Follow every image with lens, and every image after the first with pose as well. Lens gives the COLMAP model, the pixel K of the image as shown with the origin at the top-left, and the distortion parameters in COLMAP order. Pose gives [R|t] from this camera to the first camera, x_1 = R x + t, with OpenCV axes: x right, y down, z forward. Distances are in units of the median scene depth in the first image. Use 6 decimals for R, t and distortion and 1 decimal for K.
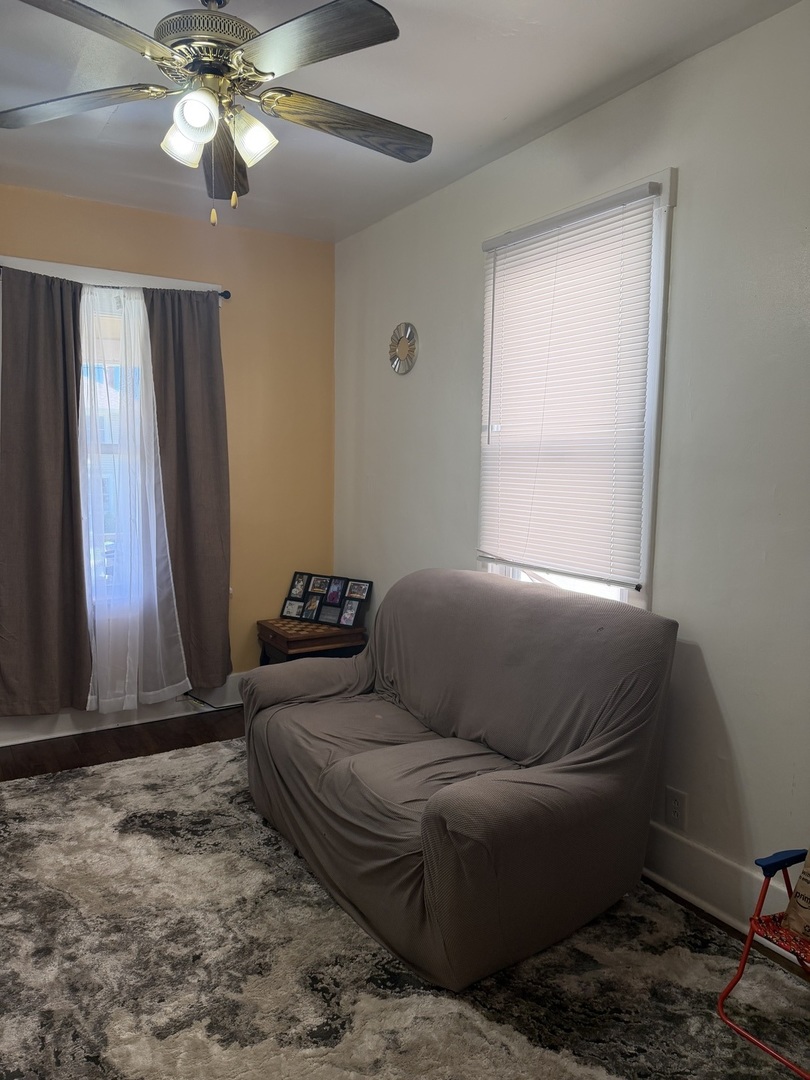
lens RADIAL K [[768.6, 0, 408.5], [0, 768.6, 543.4], [0, 0, 1]] dist [0.057227, -0.078784]
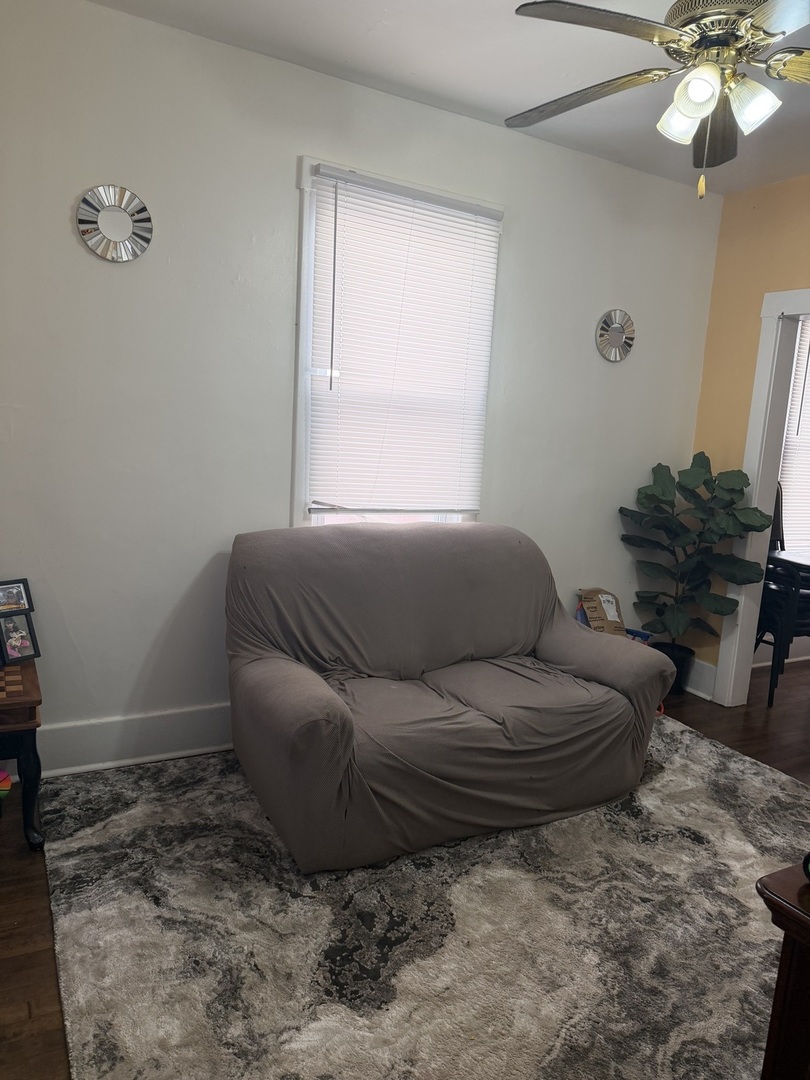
lens RADIAL K [[768.6, 0, 411.0], [0, 768.6, 537.7], [0, 0, 1]] dist [0.057227, -0.078784]
pose [[0.039199, -0.160130, 0.986317, -0.954042], [0.037496, 0.986616, 0.158688, -0.106180], [-0.998528, 0.030763, 0.044679, 0.950157]]
